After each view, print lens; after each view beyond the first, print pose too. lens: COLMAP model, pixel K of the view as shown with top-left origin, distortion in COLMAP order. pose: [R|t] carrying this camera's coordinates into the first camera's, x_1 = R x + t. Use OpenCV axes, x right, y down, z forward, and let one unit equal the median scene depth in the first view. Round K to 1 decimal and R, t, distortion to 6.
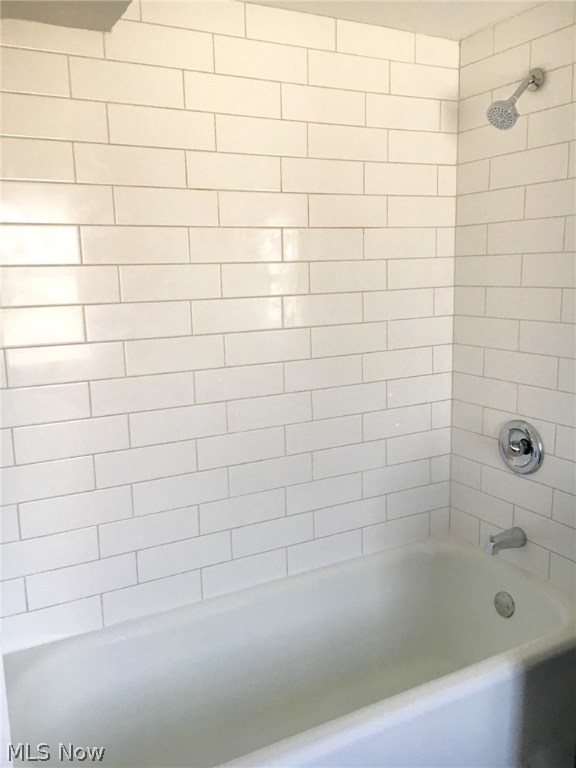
lens RADIAL K [[657.1, 0, 287.2], [0, 657.1, 383.2], [0, 0, 1]] dist [0.058503, -0.046155]
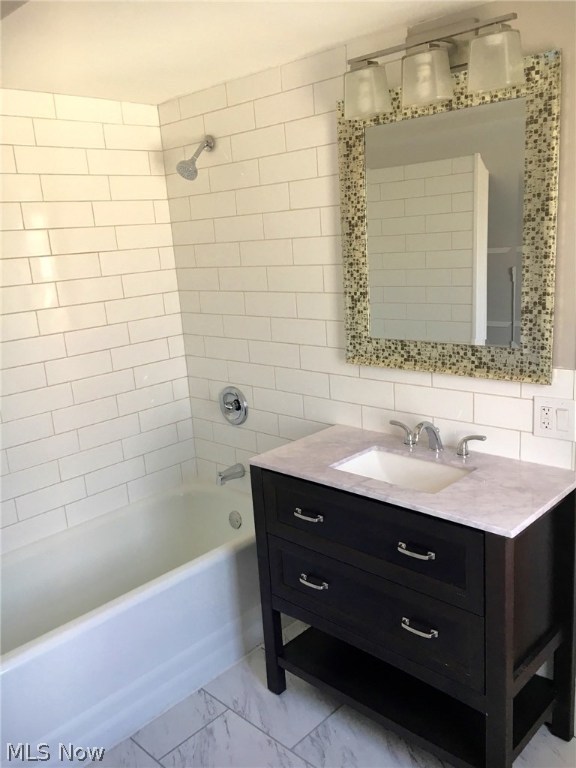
lens RADIAL K [[657.1, 0, 290.5], [0, 657.1, 384.2], [0, 0, 1]] dist [0.058503, -0.046155]
pose [[0.953288, -0.108499, 0.281904, 0.080726], [0.099127, 0.993948, 0.047344, -0.002144], [-0.285334, -0.017189, 0.958274, -0.350831]]
